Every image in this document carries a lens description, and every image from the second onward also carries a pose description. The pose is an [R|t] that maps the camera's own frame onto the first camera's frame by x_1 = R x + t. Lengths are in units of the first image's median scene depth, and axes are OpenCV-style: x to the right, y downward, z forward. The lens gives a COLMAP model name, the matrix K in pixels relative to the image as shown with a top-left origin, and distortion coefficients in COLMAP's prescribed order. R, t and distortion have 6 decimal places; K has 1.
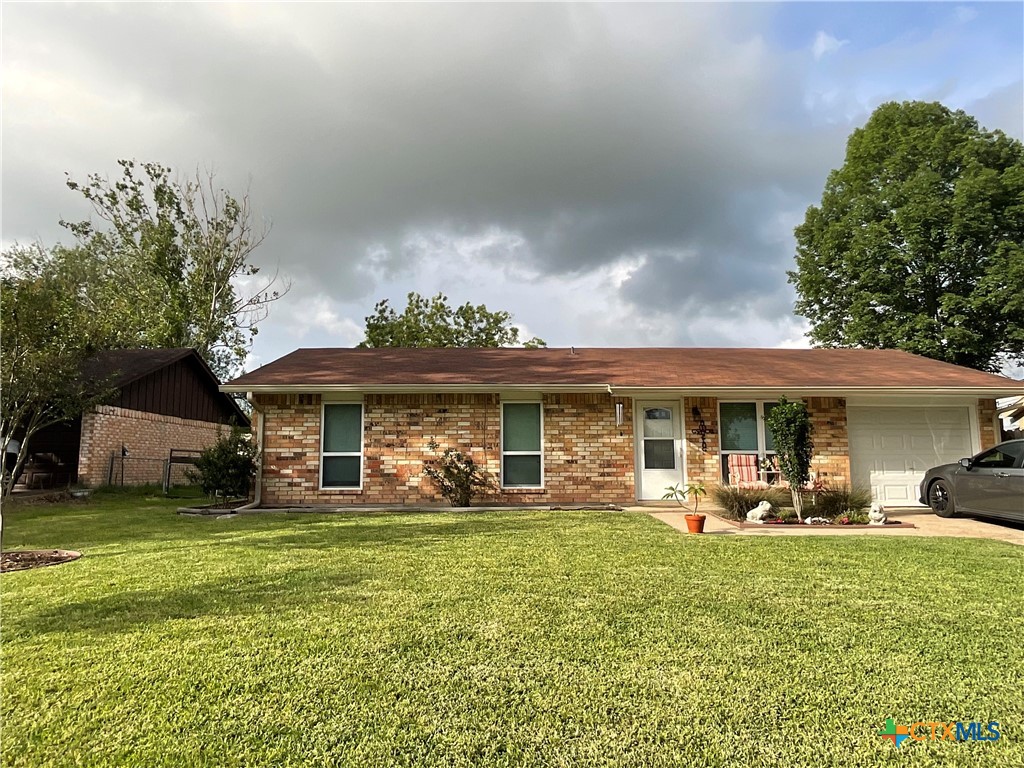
lens RADIAL K [[673.7, 0, 512.0], [0, 673.7, 384.0], [0, 0, 1]] dist [0.011873, -0.000926]
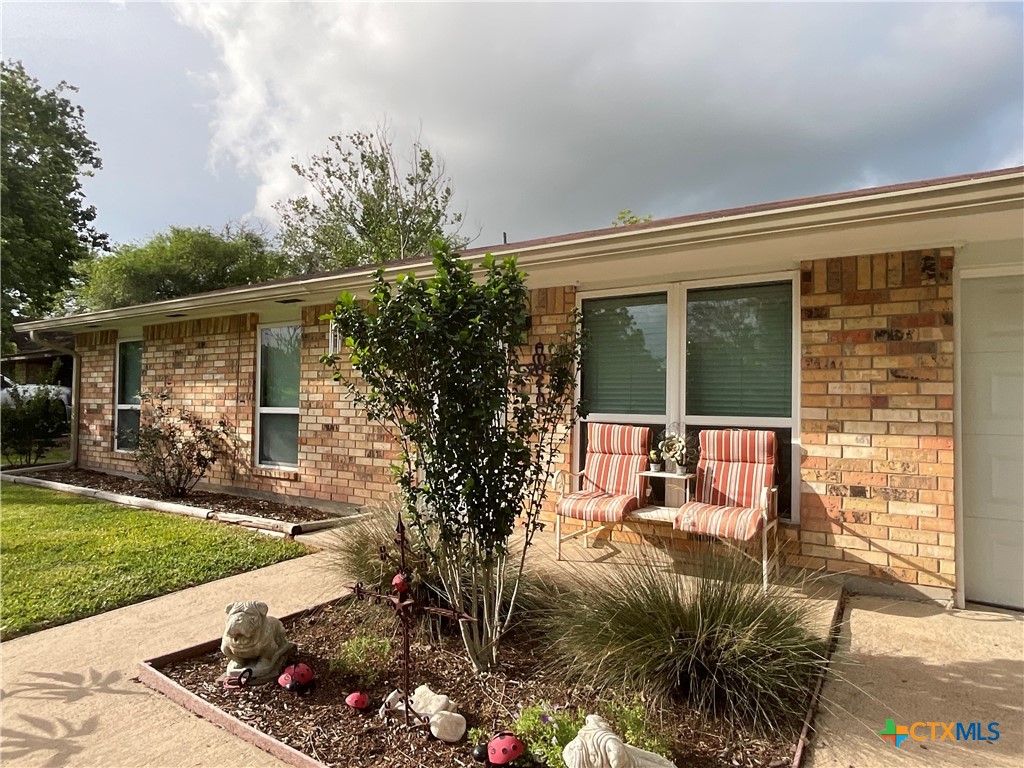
lens RADIAL K [[602.8, 0, 512.0], [0, 602.8, 384.0], [0, 0, 1]] dist [-0.005643, -0.000783]
pose [[0.835614, -0.004482, -0.549300, 0.482403], [0.052337, 0.996067, 0.071490, 0.051783], [0.546819, -0.088487, 0.832562, 0.669461]]
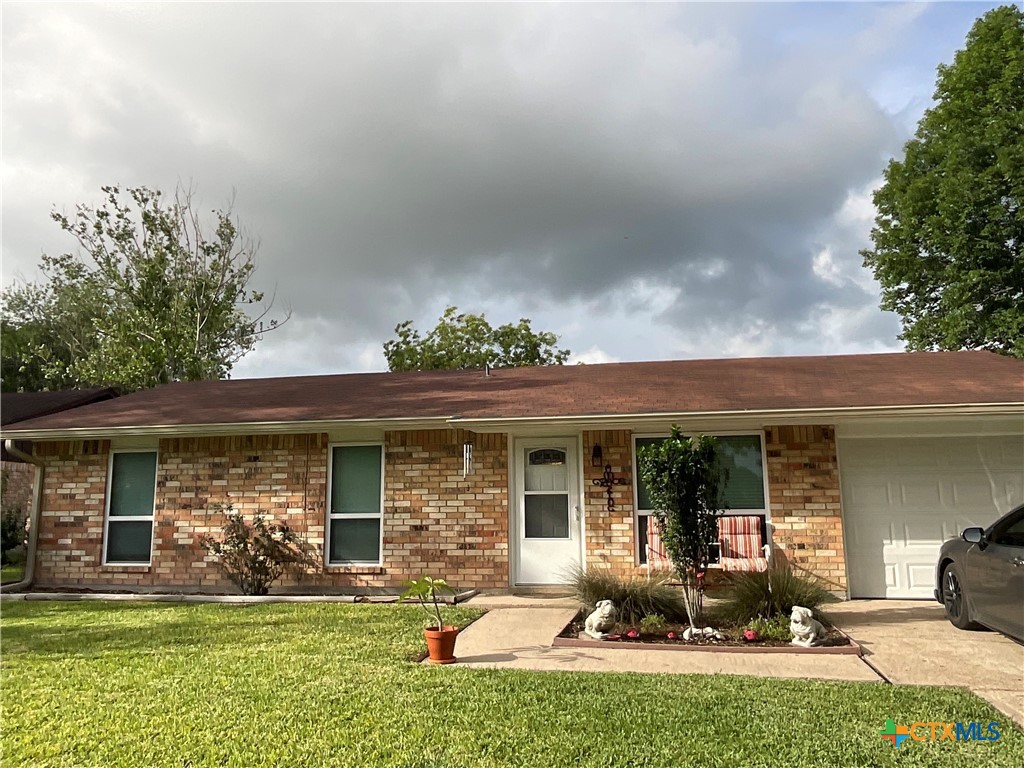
lens RADIAL K [[754.0, 0, 512.0], [0, 754.0, 384.0], [0, 0, 1]] dist [0.018888, -0.048458]
pose [[0.981046, -0.038399, -0.189934, 0.335740], [0.030141, 0.998478, -0.046179, 0.004773], [0.191418, 0.039579, 0.980710, 0.240273]]
